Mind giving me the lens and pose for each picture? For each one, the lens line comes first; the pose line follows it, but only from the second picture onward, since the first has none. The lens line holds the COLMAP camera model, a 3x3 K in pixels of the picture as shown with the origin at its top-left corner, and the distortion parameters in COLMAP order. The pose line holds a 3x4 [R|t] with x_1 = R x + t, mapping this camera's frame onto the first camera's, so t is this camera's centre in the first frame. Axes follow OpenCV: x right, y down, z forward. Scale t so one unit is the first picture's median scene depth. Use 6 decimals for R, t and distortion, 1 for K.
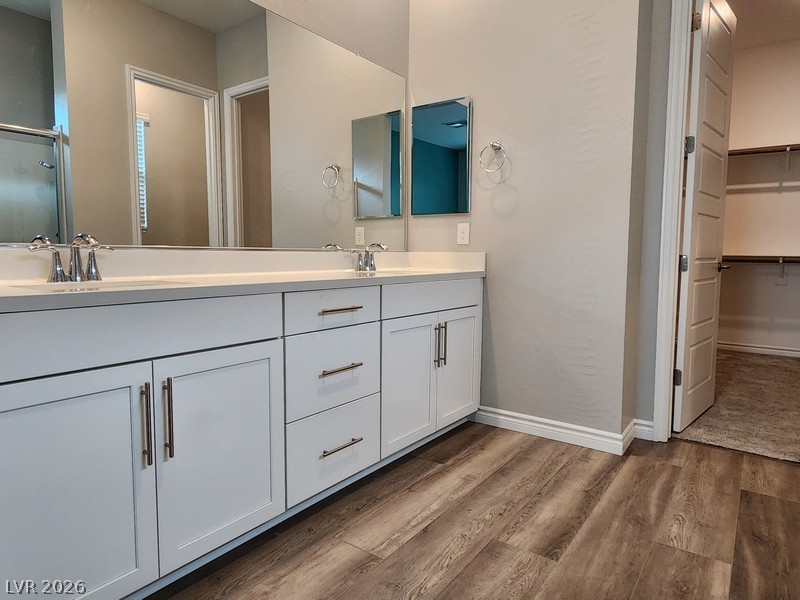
lens RADIAL K [[503.7, 0, 400.0], [0, 503.7, 300.0], [0, 0, 1]] dist [0.000042, -0.003797]
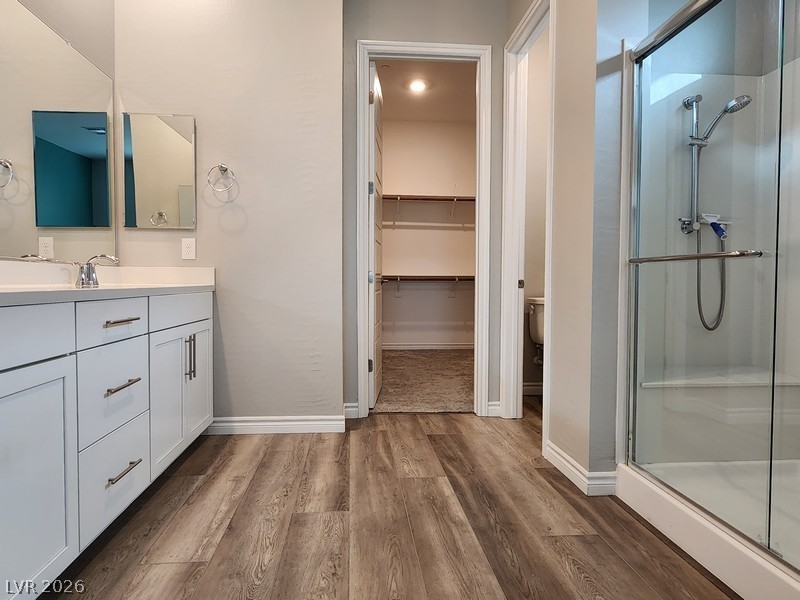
lens RADIAL K [[503.7, 0, 400.0], [0, 503.7, 300.0], [0, 0, 1]] dist [0.000042, -0.003797]
pose [[0.747215, -0.028272, 0.663981, -0.298135], [0.061256, 0.997772, -0.026449, 0.030224], [-0.661753, 0.060436, 0.747282, -0.031890]]
